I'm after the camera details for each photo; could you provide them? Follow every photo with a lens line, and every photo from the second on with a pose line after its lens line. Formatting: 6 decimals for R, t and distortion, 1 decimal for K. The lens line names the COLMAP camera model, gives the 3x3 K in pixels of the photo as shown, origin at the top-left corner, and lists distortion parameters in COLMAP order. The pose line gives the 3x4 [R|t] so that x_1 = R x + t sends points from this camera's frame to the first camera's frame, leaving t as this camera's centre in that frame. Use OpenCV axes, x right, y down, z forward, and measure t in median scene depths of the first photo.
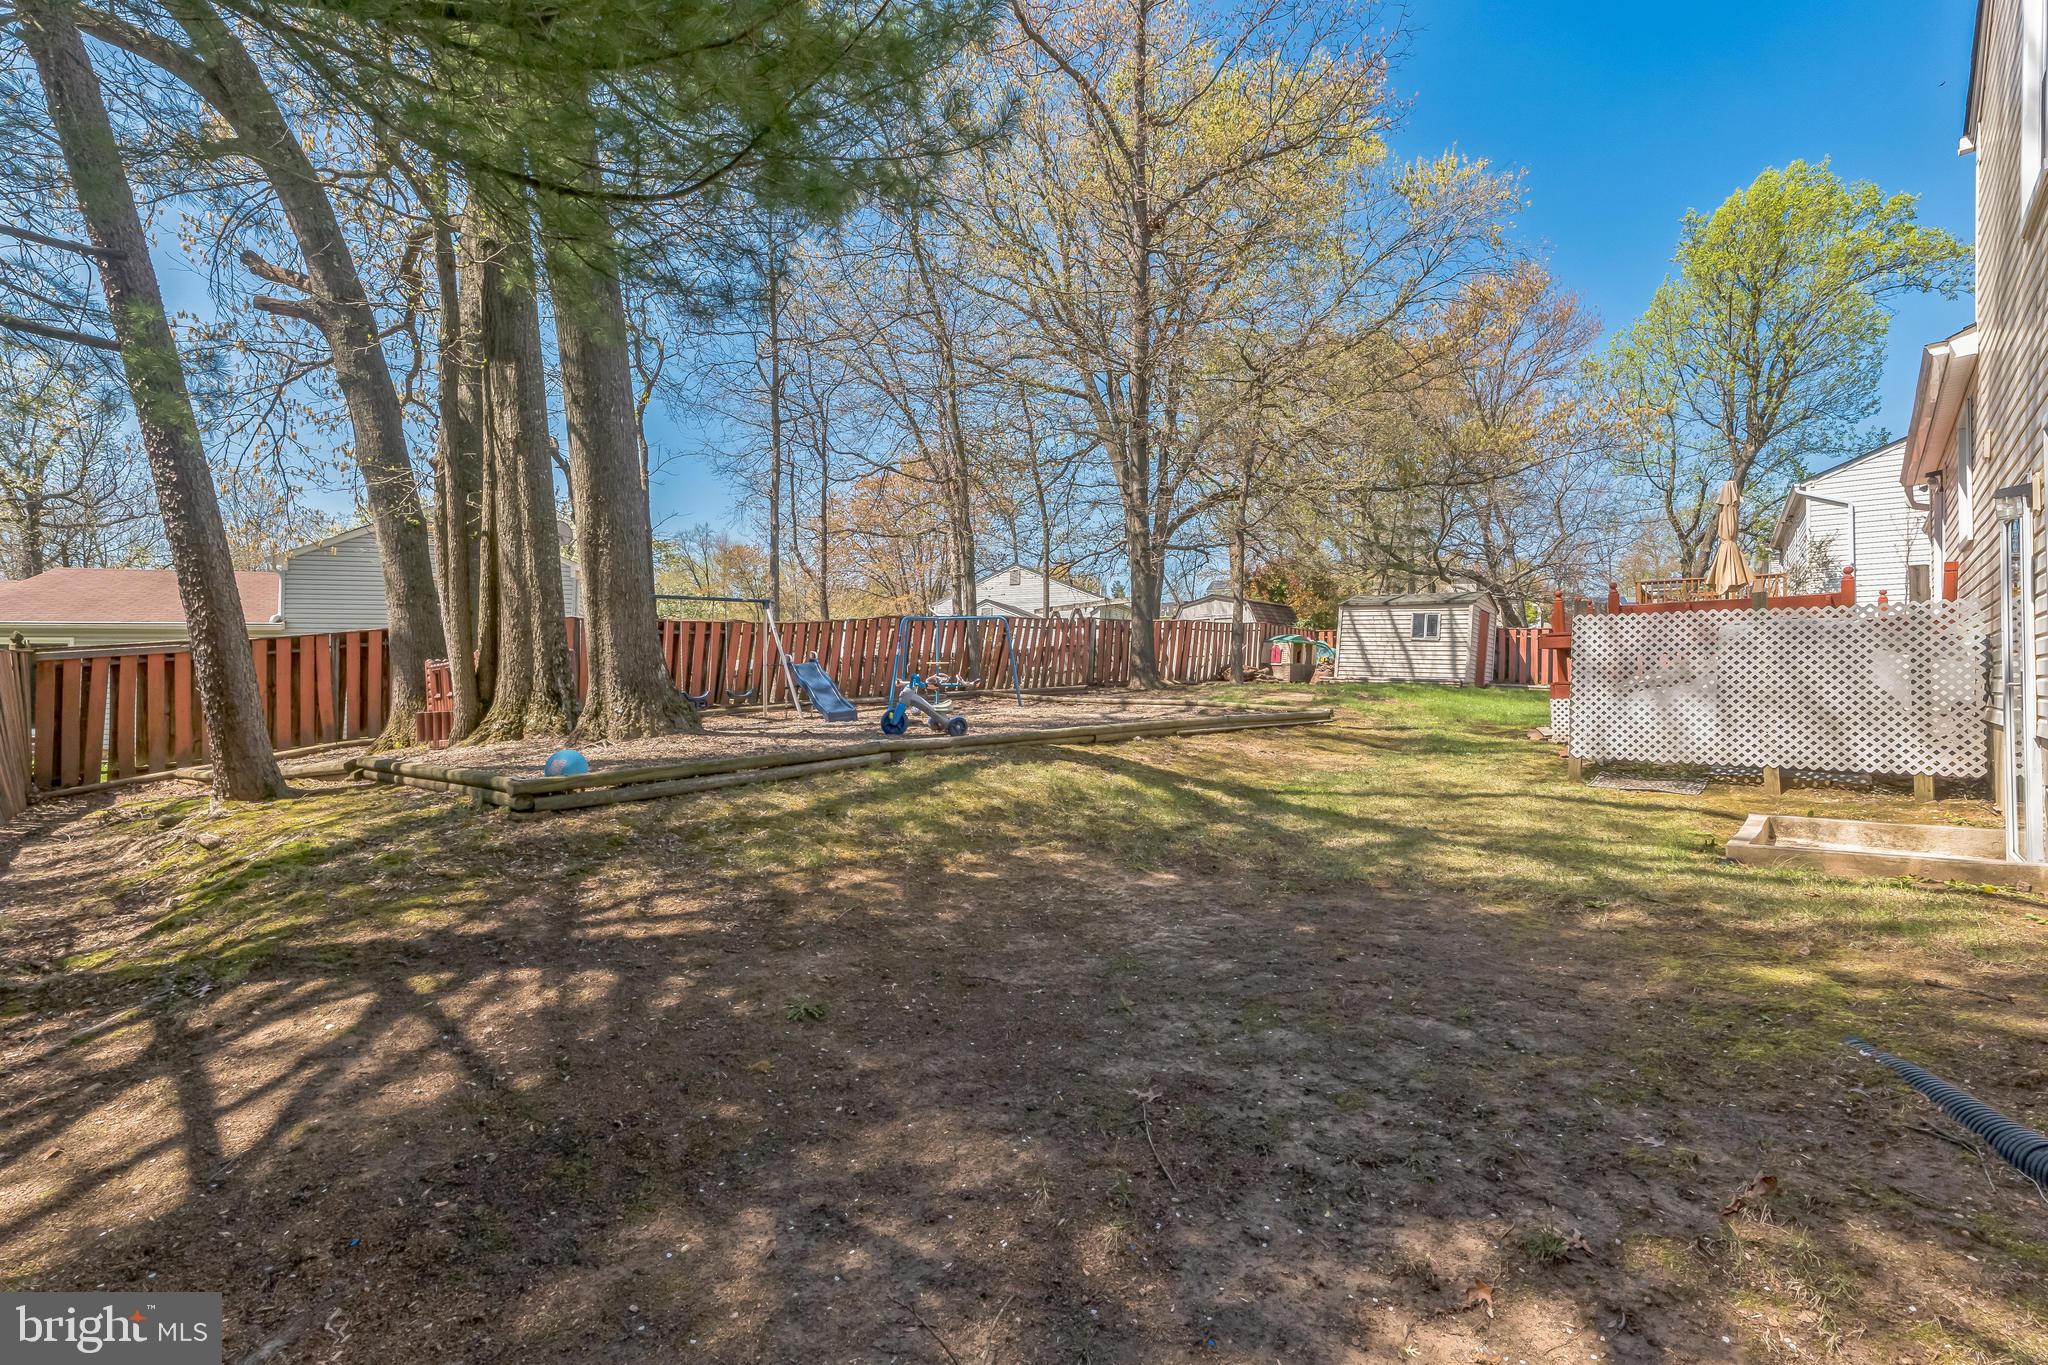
lens RADIAL K [[958.3, 0, 1001.9], [0, 958.3, 688.6], [0, 0, 1]] dist [0.006111, 0.001533]
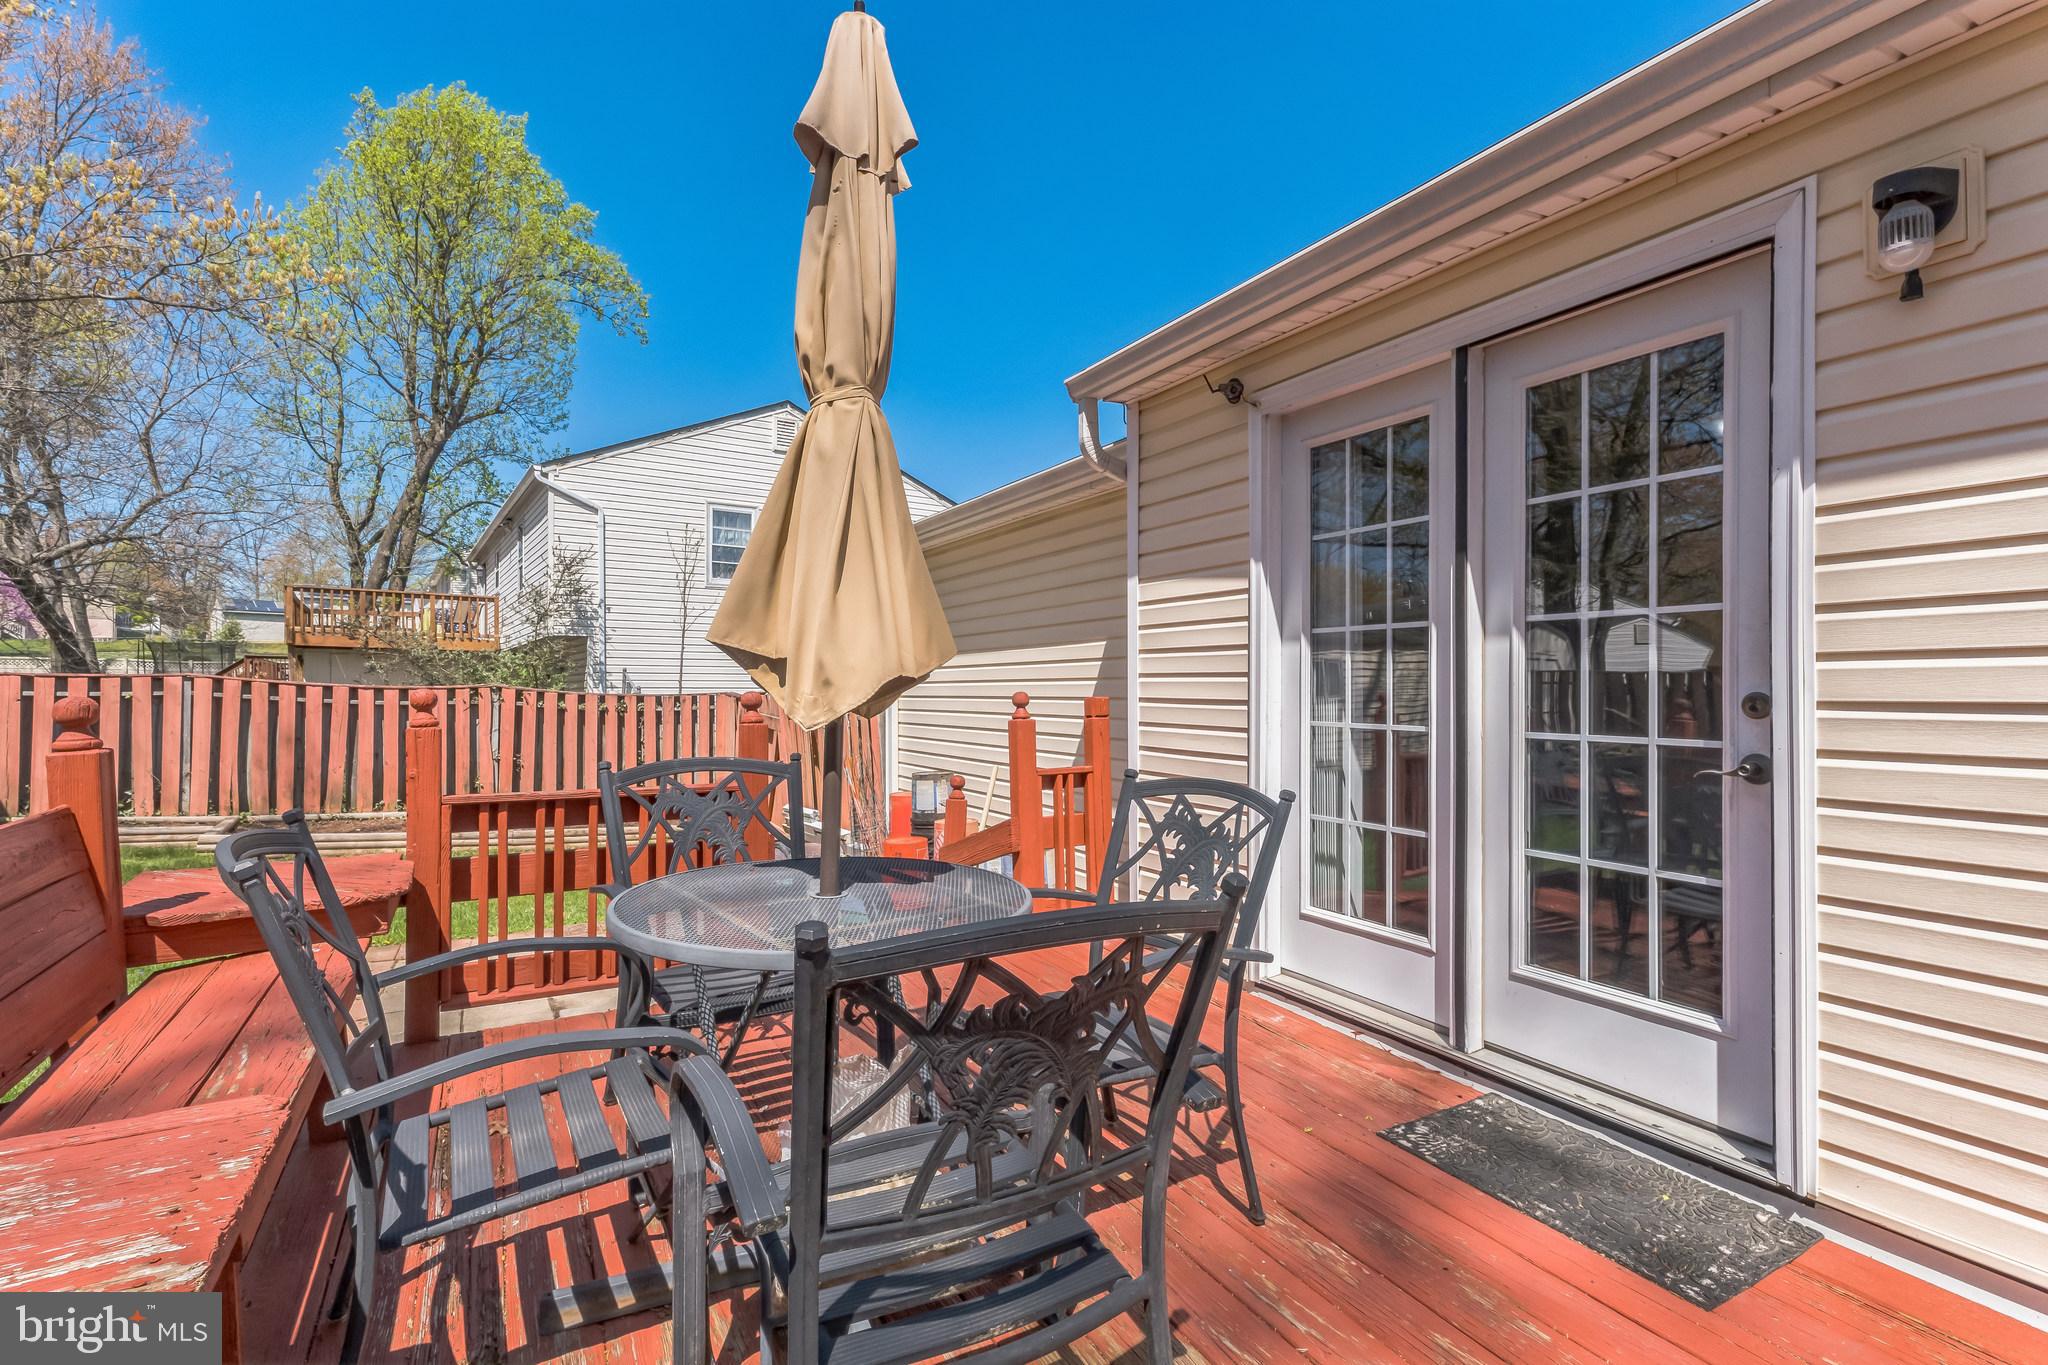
lens RADIAL K [[958.3, 0, 1013.5], [0, 958.3, 697.6], [0, 0, 1]] dist [0.006111, 0.001533]
pose [[0.337215, 0.003133, 0.941422, 0.198370], [-0.005108, 0.999986, -0.001498, -0.033928], [-0.941414, -0.004304, 0.337226, 0.294061]]
